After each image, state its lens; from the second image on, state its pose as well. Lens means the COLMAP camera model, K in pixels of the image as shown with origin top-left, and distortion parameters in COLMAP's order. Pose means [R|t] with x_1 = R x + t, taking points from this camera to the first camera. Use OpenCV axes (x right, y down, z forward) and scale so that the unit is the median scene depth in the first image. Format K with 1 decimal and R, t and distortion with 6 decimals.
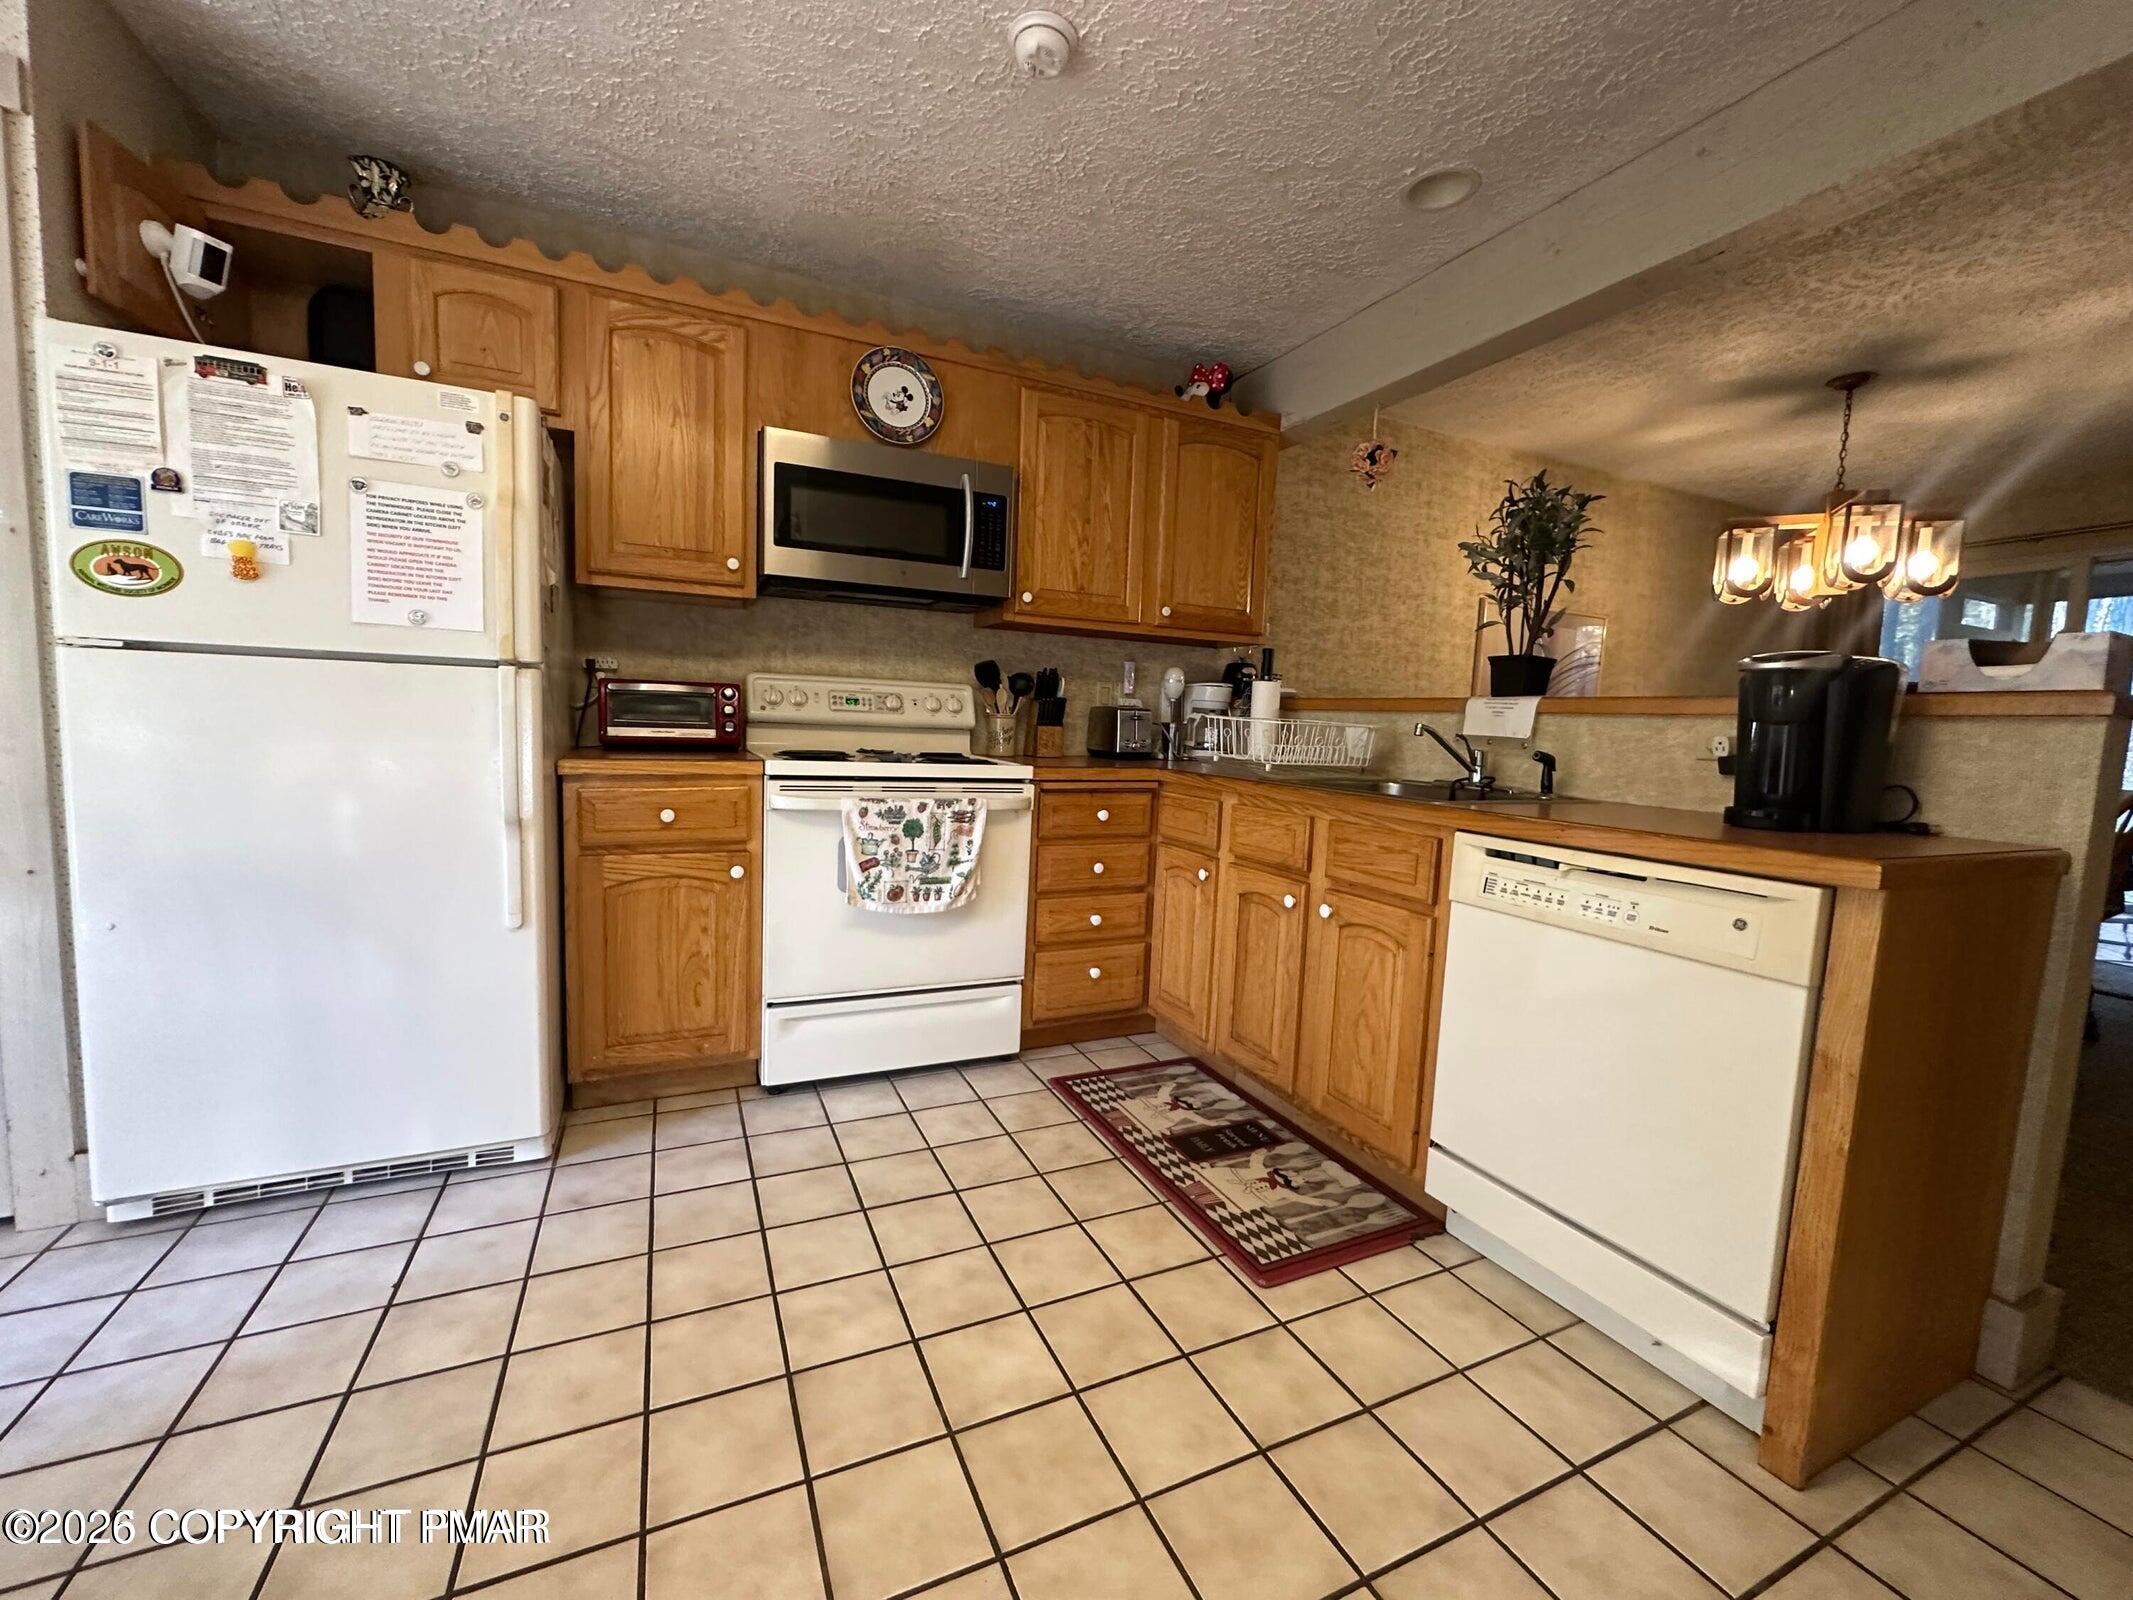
lens RADIAL K [[849.9, 0, 1064.7], [0, 849.9, 799.5], [0, 0, 1]] dist [0.000310, 0.000176]
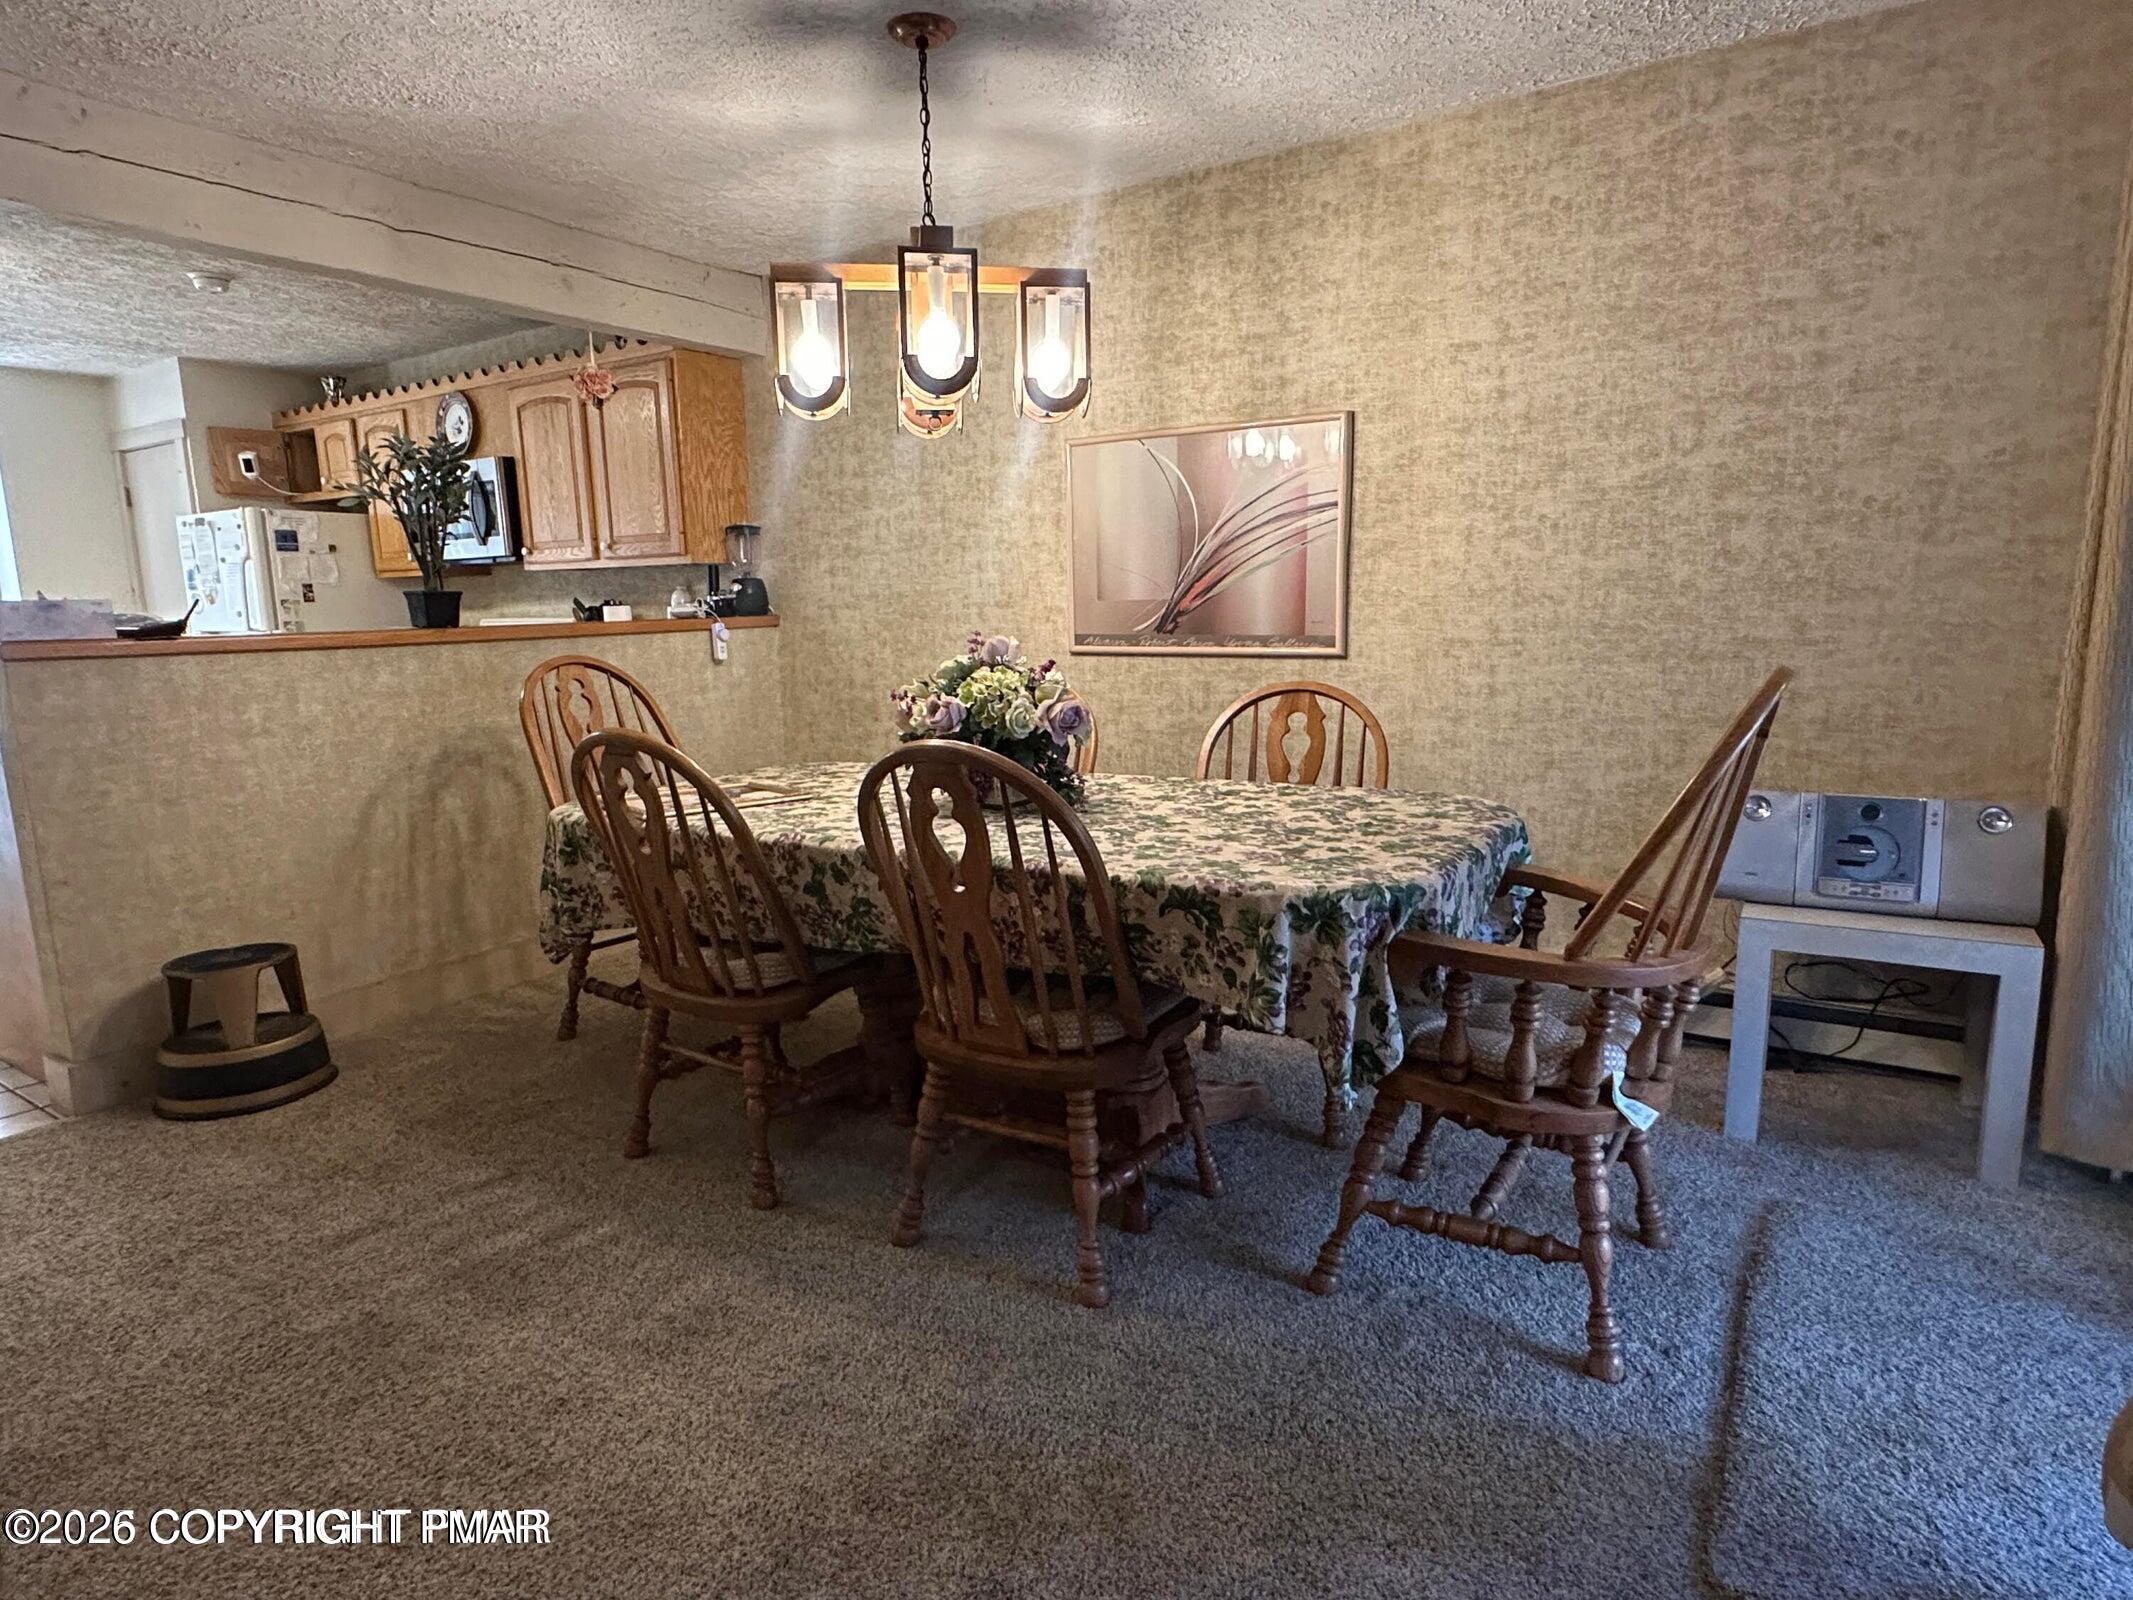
lens RADIAL K [[1174.5, 0, 1063.7], [0, 1174.5, 796.0], [0, 0, 1]] dist [-0.000487, -0.000236]
pose [[0.533121, 0.099931, -0.840116, 1.423182], [-0.032751, 0.994693, 0.097534, -0.052038], [0.845405, -0.024483, 0.533565, 0.541401]]
